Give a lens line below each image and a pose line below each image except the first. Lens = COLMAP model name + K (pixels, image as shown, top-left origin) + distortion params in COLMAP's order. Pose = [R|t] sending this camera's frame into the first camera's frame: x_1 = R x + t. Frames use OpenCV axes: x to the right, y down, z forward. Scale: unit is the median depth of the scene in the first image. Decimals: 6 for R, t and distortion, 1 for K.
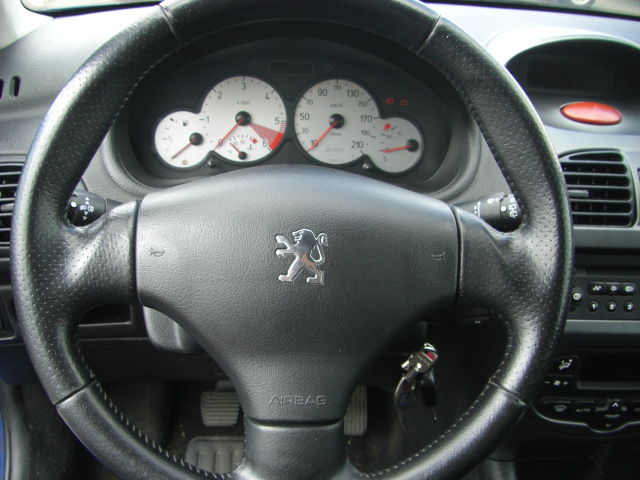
lens RADIAL K [[743.2, 0, 309.3], [0, 743.2, 291.7], [0, 0, 1]] dist [-0.182944, 0.078769]
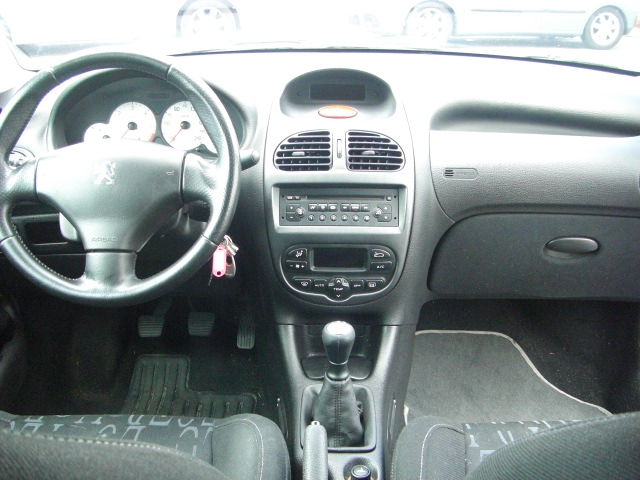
lens RADIAL K [[743.2, 0, 309.3], [0, 743.2, 291.7], [0, 0, 1]] dist [-0.182944, 0.078769]
pose [[0.996159, -0.012396, -0.086684, 0.510818], [0.006694, 0.997812, -0.065770, 0.295358], [0.087310, 0.064937, 0.994062, -0.710543]]
